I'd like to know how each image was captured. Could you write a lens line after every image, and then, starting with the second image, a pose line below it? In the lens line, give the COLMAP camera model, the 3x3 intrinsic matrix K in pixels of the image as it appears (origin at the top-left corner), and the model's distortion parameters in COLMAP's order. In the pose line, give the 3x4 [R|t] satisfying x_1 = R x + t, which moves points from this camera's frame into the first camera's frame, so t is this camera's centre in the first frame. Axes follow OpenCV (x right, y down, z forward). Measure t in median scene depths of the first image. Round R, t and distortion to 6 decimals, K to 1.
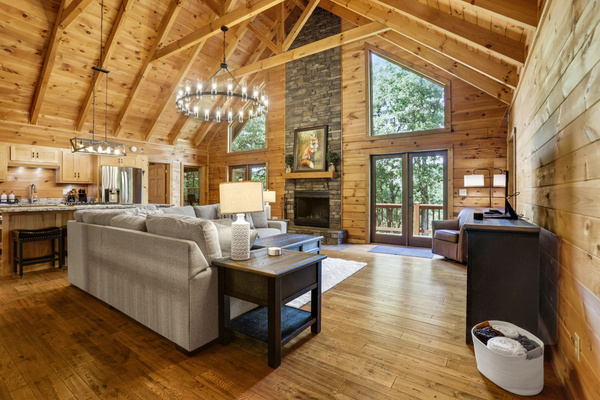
lens RADIAL K [[276.9, 0, 300.6], [0, 276.9, 191.8], [0, 0, 1]] dist [-0.049674, 0.018654]
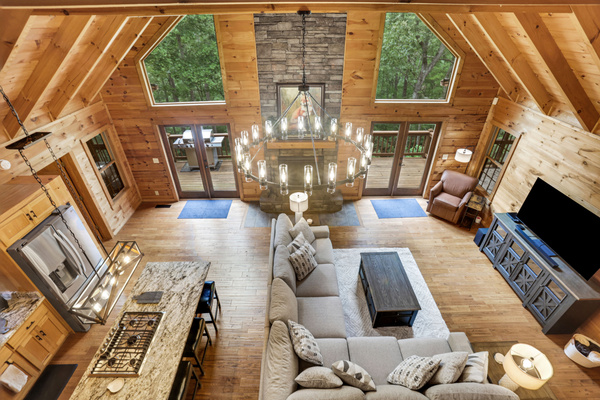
lens RADIAL K [[276.9, 0, 300.6], [0, 276.9, 191.8], [0, 0, 1]] dist [-0.049674, 0.018654]
pose [[0.822550, -0.321067, 0.469390, -0.436713], [0.000625, 0.825895, 0.563824, -0.428052], [-0.568692, -0.463480, 0.679541, 0.341381]]
